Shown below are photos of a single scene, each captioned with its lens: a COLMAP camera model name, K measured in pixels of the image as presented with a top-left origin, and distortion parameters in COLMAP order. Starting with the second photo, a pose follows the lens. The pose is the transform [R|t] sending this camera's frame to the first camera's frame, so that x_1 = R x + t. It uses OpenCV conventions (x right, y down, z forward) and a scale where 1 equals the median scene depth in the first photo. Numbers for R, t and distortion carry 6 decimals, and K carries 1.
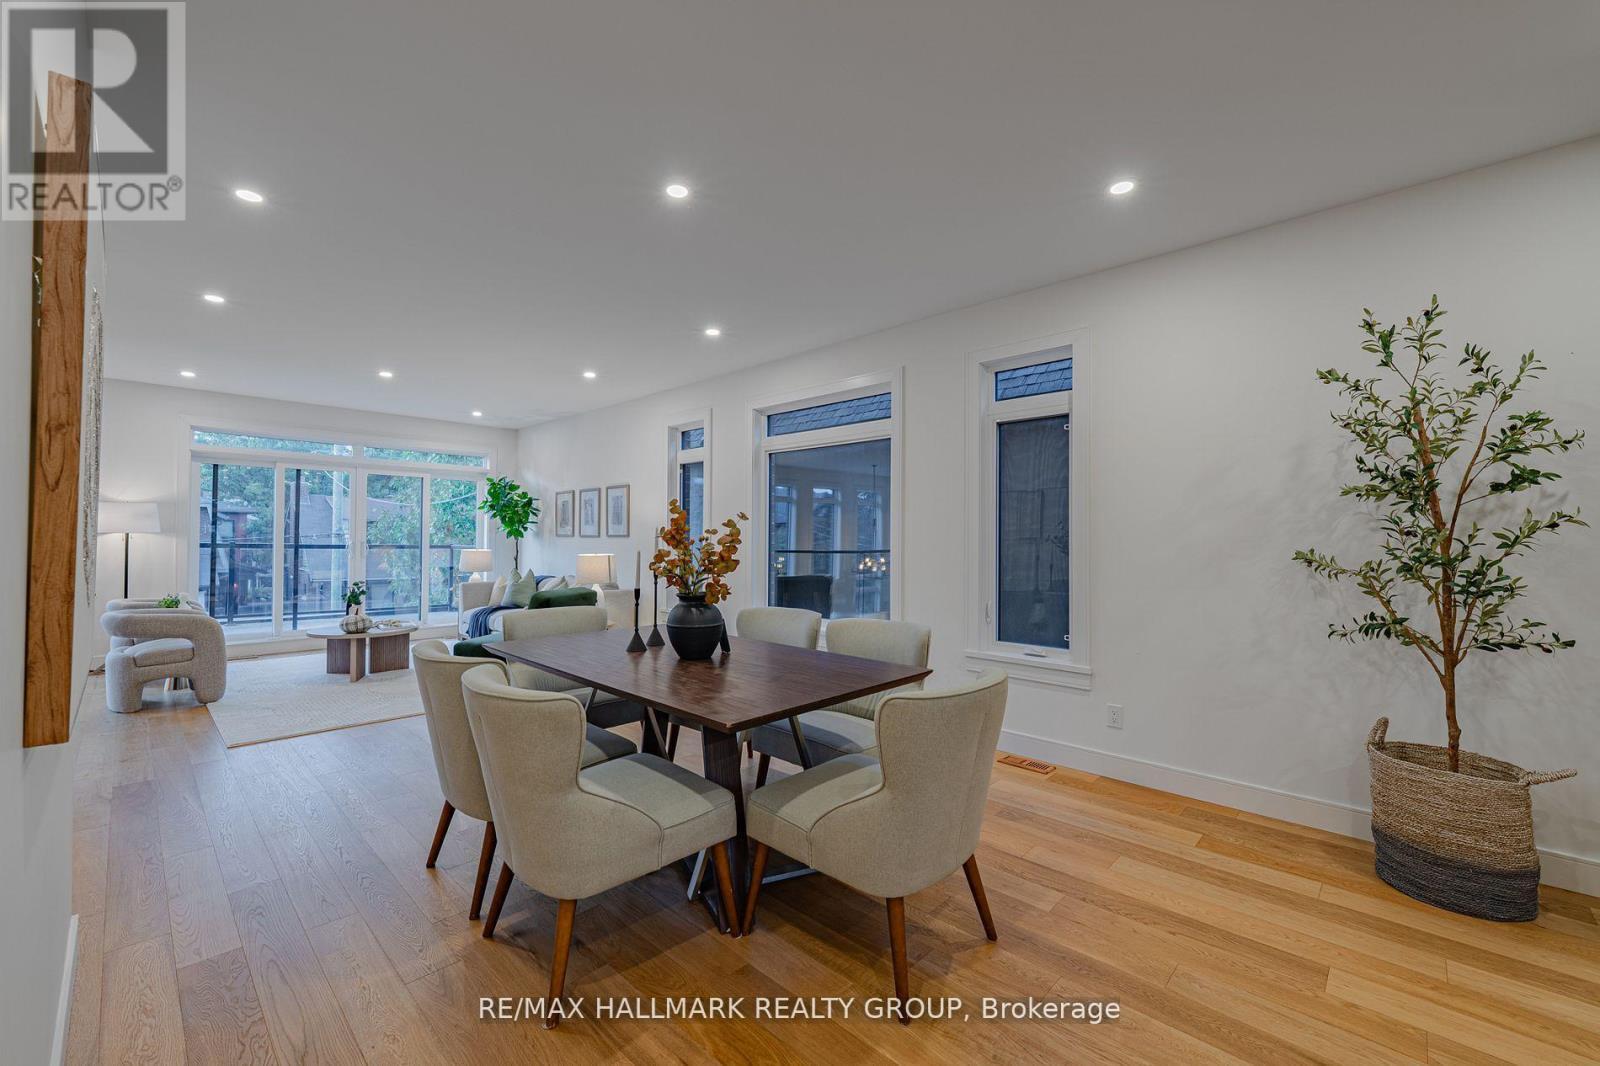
lens RADIAL K [[671.6, 0, 800.0], [0, 671.6, 533.0], [0, 0, 1]] dist [-0.000280, -0.000031]
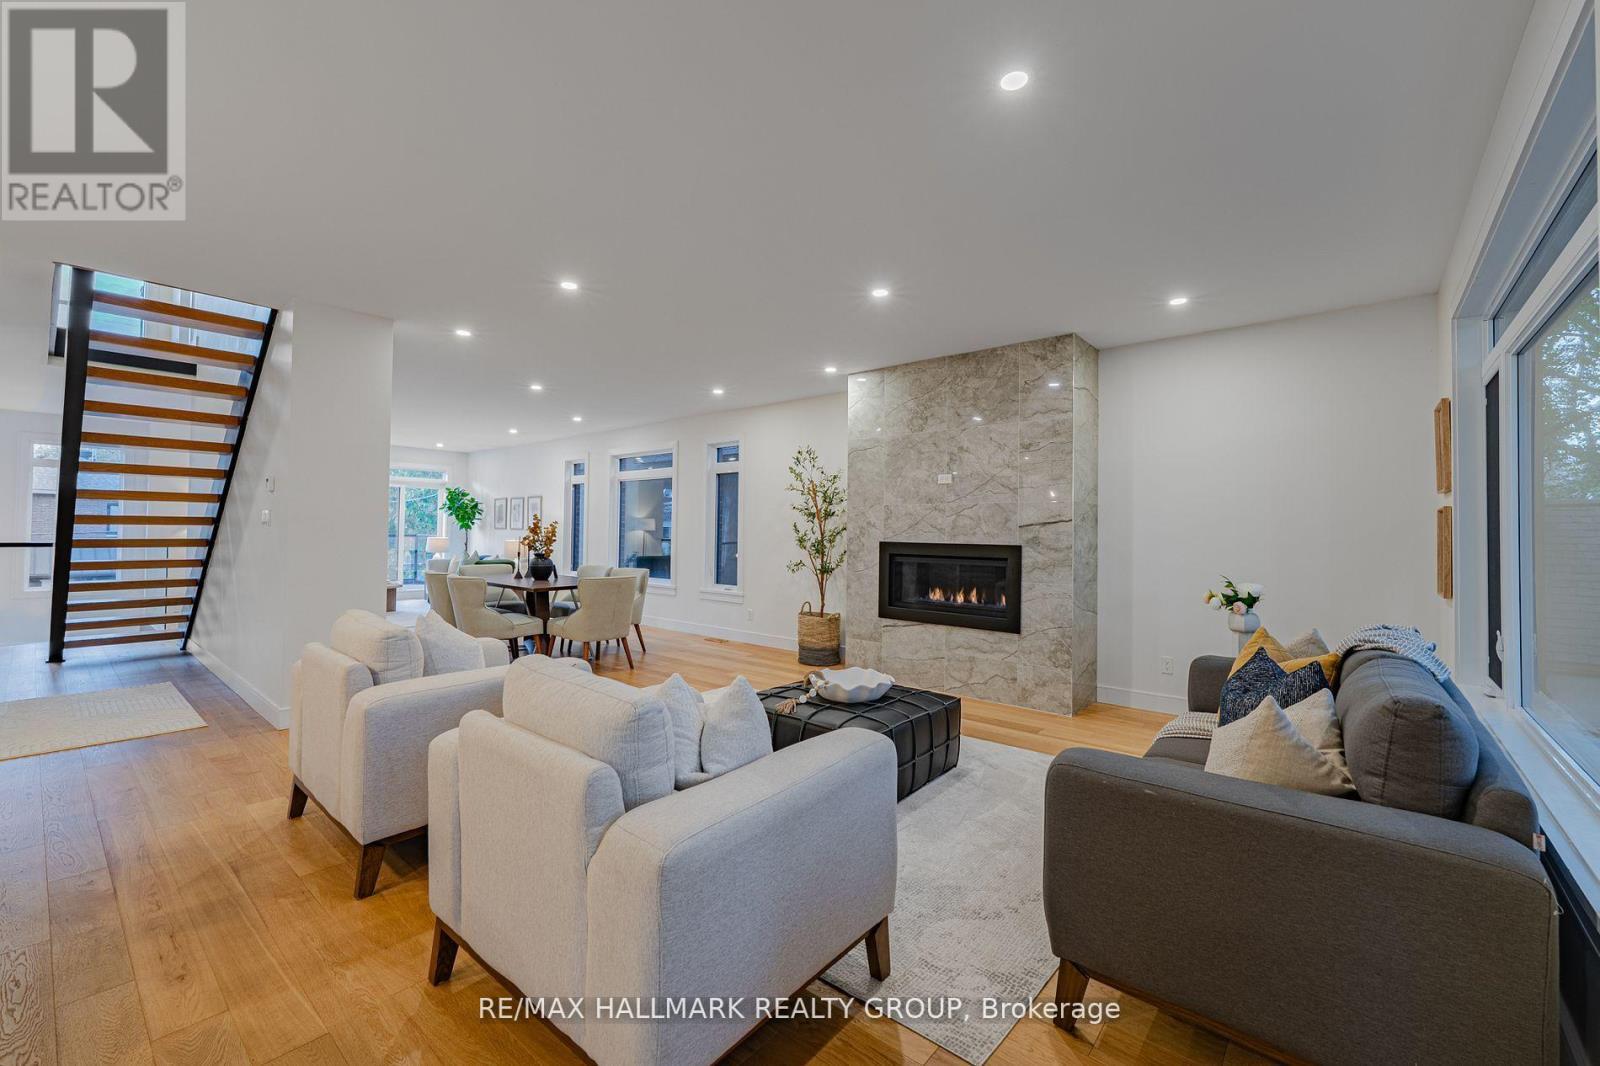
lens RADIAL K [[654.9, 0, 800.0], [0, 654.9, 533.0], [0, 0, 1]] dist [0.000226, 0.000011]
pose [[0.997486, 0.010523, 0.070072, 0.269688], [-0.011084, 0.999910, 0.007623, -0.005198], [-0.069986, -0.008381, 0.997513, -0.632009]]
